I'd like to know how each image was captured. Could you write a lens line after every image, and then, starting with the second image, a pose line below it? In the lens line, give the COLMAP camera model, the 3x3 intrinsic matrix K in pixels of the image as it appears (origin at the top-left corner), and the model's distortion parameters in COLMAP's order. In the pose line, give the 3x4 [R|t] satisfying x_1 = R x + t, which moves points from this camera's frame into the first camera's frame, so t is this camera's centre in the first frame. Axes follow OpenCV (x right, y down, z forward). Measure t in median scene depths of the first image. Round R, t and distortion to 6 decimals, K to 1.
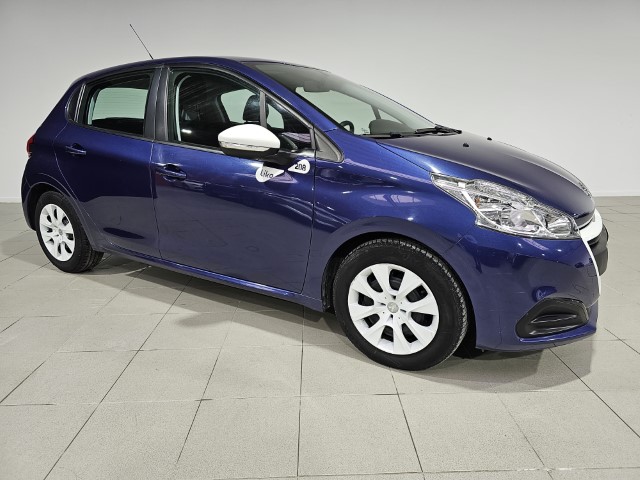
lens RADIAL K [[439.5, 0, 320.4], [0, 439.5, 236.3], [0, 0, 1]] dist [0.055742, -0.042958]
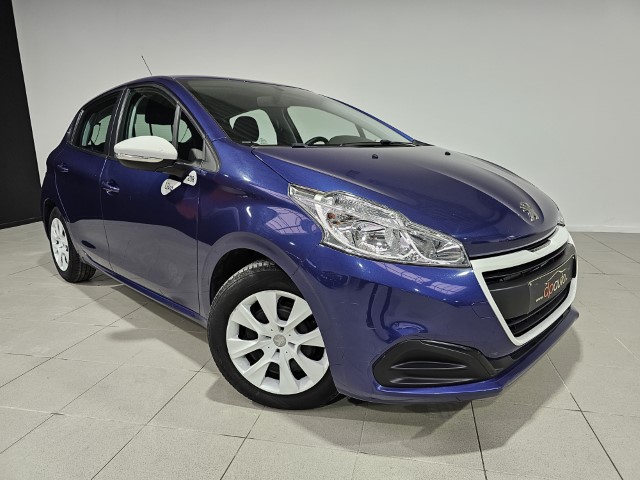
lens RADIAL K [[439.5, 0, 318.1], [0, 439.5, 238.1], [0, 0, 1]] dist [0.055742, -0.042958]
pose [[0.968662, 0.038716, -0.245345, 0.459974], [-0.055309, 0.996598, -0.061105, 0.013201], [0.242145, 0.072760, 0.967508, 0.153485]]
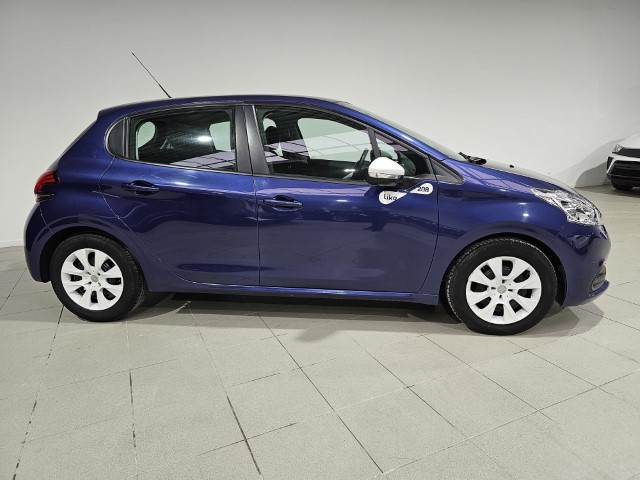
lens RADIAL K [[439.5, 0, 331.6], [0, 439.5, 239.8], [0, 0, 1]] dist [0.055742, -0.042958]
pose [[0.911691, -0.109282, 0.396077, -0.791391], [0.120295, 0.992734, -0.002989, -0.043430], [-0.392872, 0.050372, 0.918212, -0.033928]]
